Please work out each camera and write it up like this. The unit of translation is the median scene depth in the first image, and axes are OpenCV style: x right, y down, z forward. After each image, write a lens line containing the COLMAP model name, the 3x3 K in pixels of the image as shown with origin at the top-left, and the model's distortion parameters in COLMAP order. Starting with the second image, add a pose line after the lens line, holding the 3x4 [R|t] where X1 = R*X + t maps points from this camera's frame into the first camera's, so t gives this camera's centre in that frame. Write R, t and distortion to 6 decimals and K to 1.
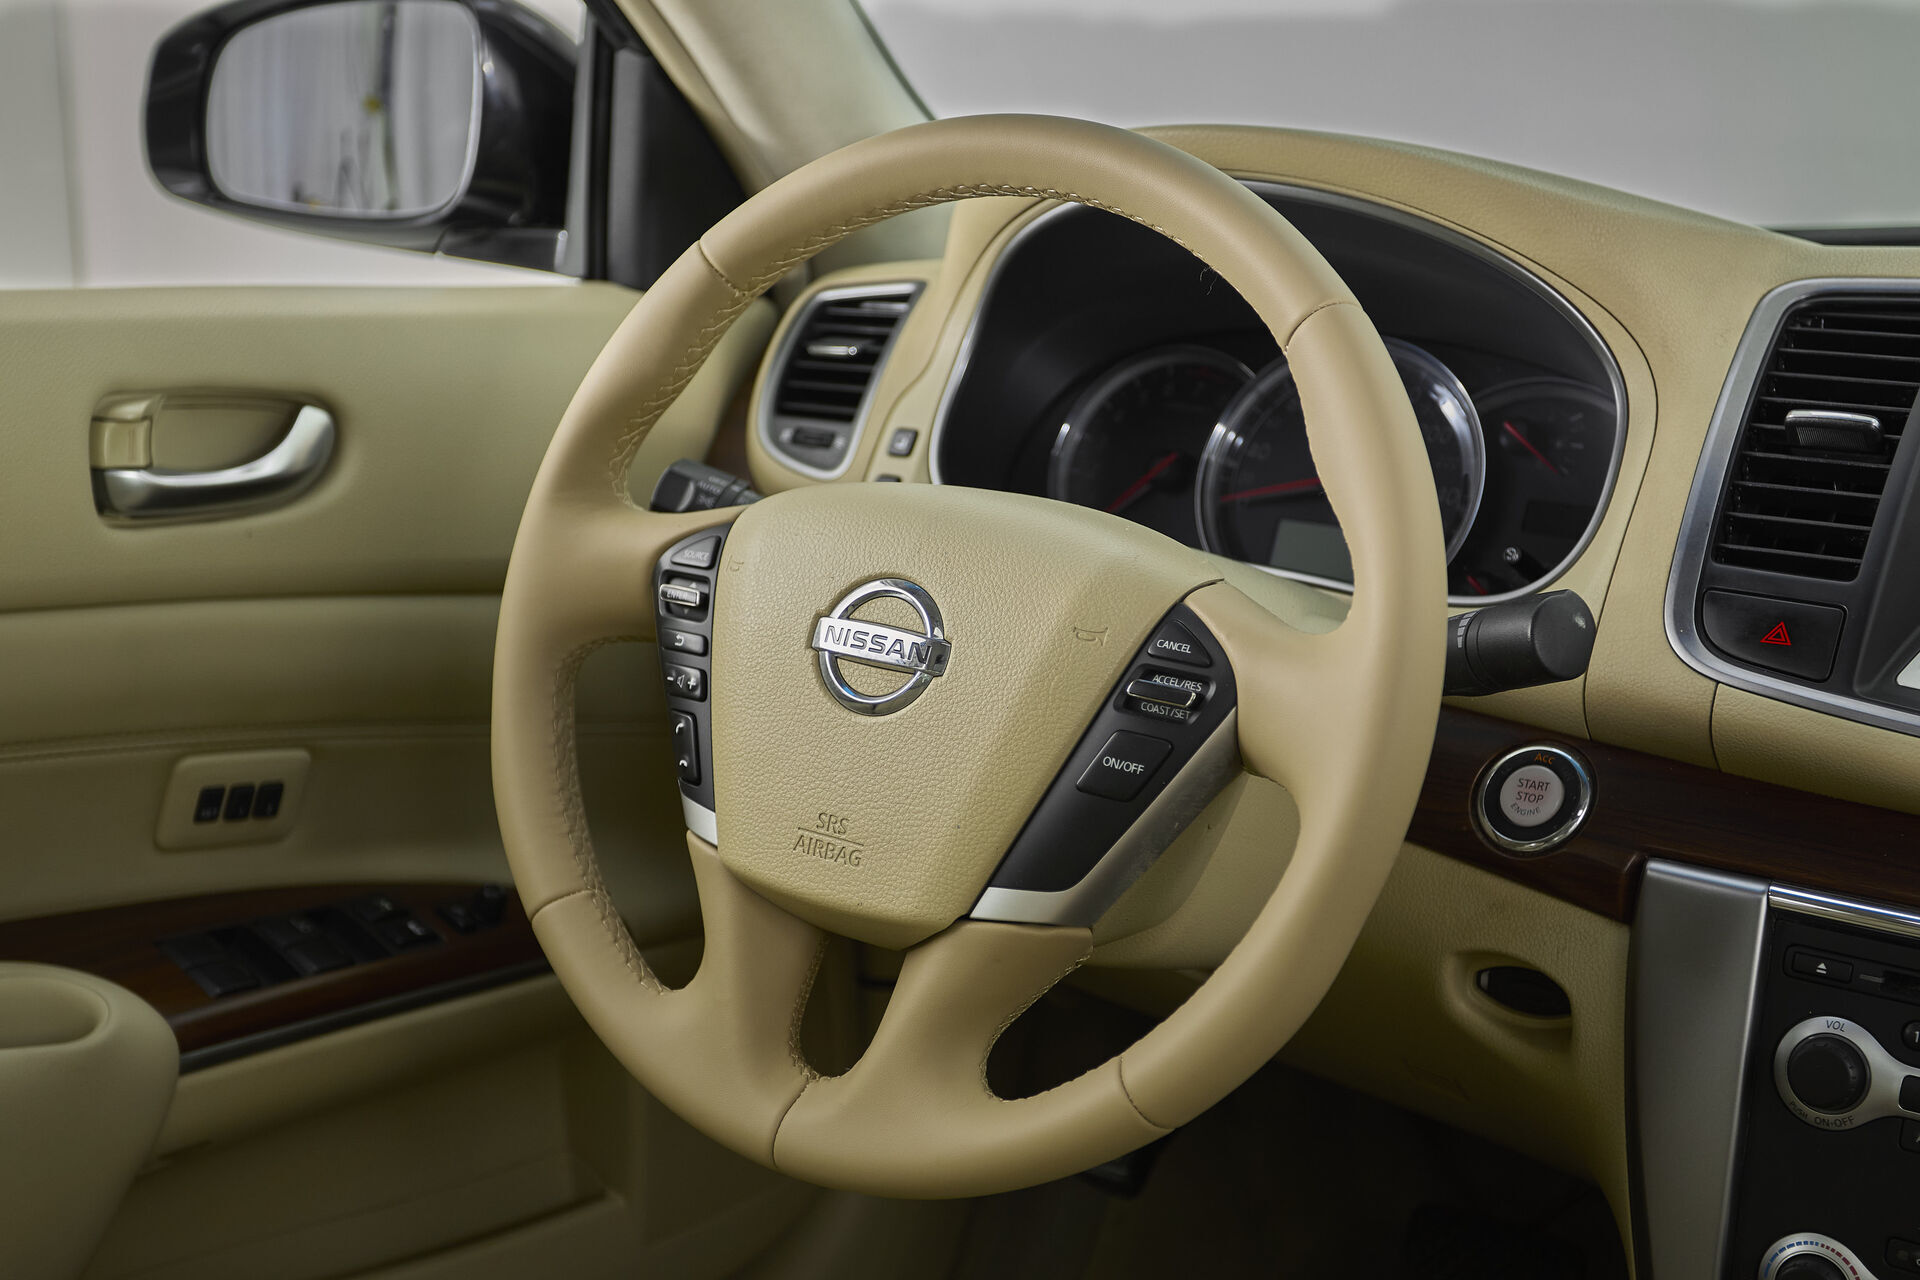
lens RADIAL K [[2287.0, 0, 962.4], [0, 2287.0, 679.1], [0, 0, 1]] dist [0.019345, 0.041687]
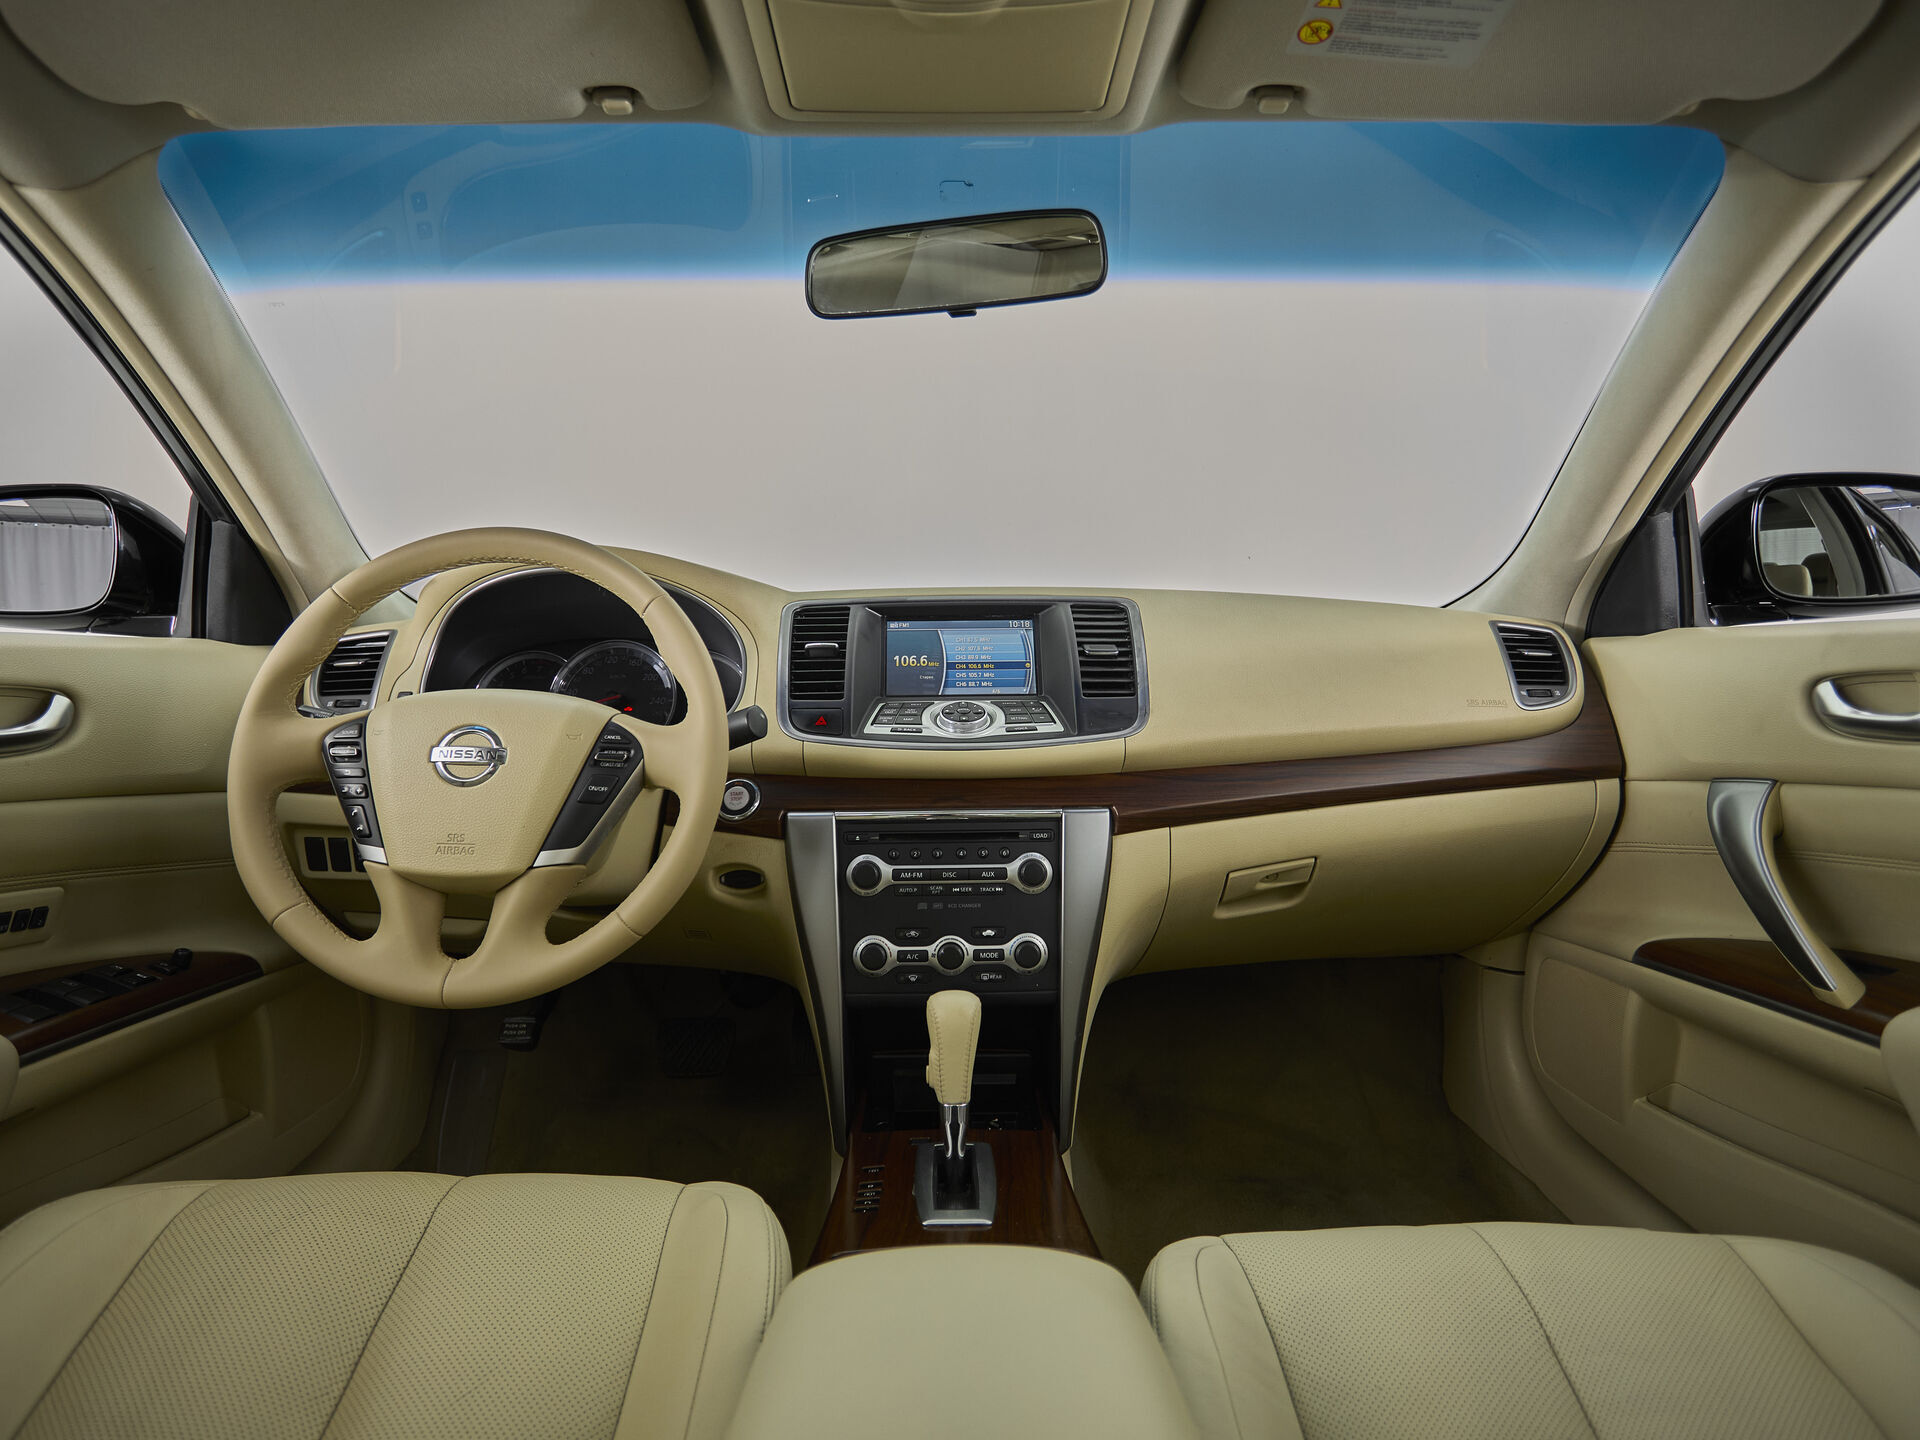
lens RADIAL K [[991.4, 0, 921.7], [0, 991.4, 721.3], [0, 0, 1]] dist [0.001191, -0.007765]
pose [[0.831196, -0.085361, 0.549387, -0.182177], [0.154613, 0.984655, -0.080930, 0.091179], [-0.534048, 0.152211, 0.831639, -0.031095]]
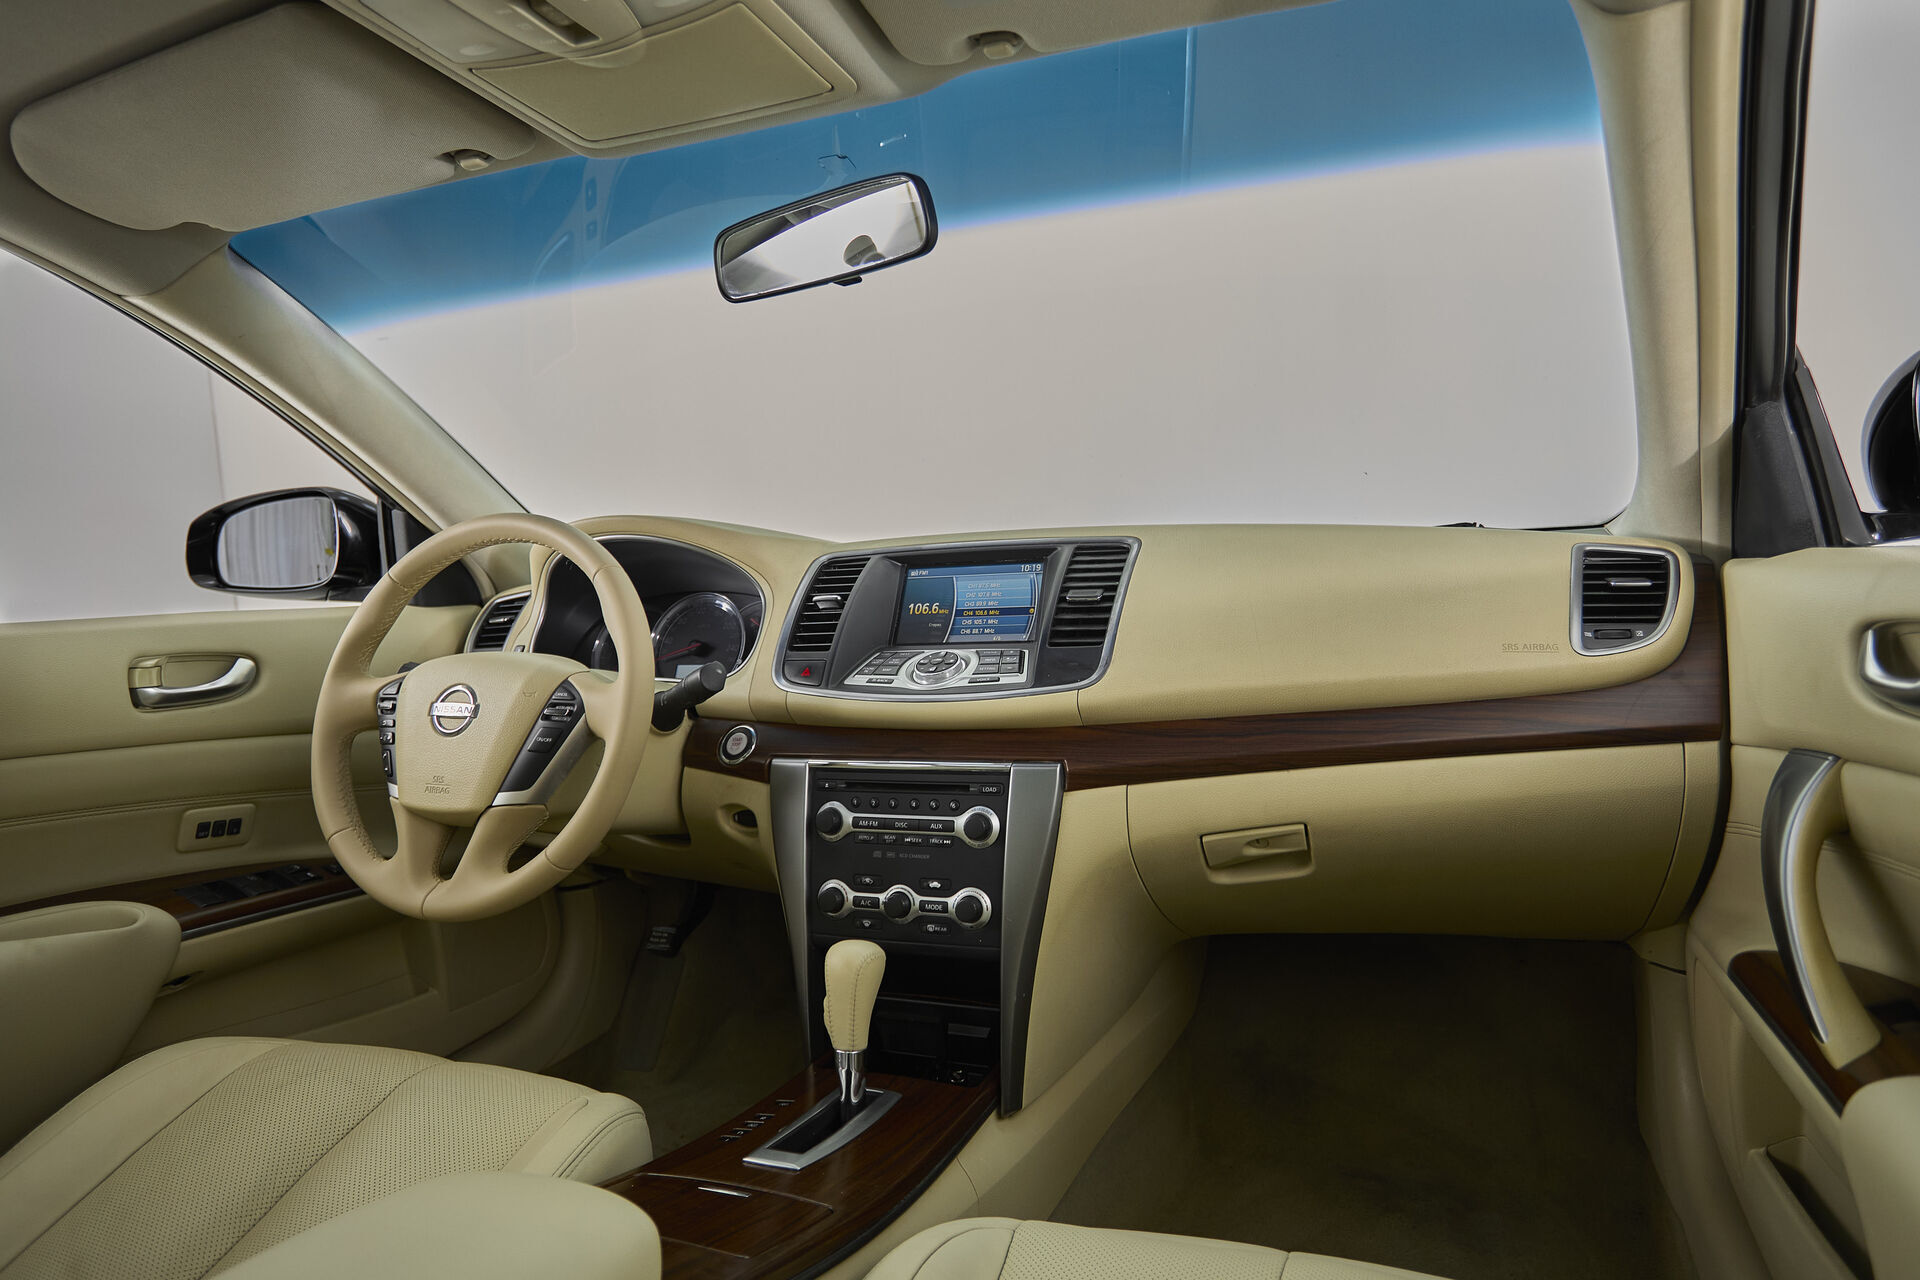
lens RADIAL K [[1016.4, 0, 960.0], [0, 1016.4, 640.0], [0, 0, 1]] dist [-0.001737, -0.000819]
pose [[0.964945, -0.100040, 0.242636, 0.233286], [0.133361, 0.983152, -0.125008, 0.121222], [-0.226042, 0.152984, 0.962029, -0.253468]]
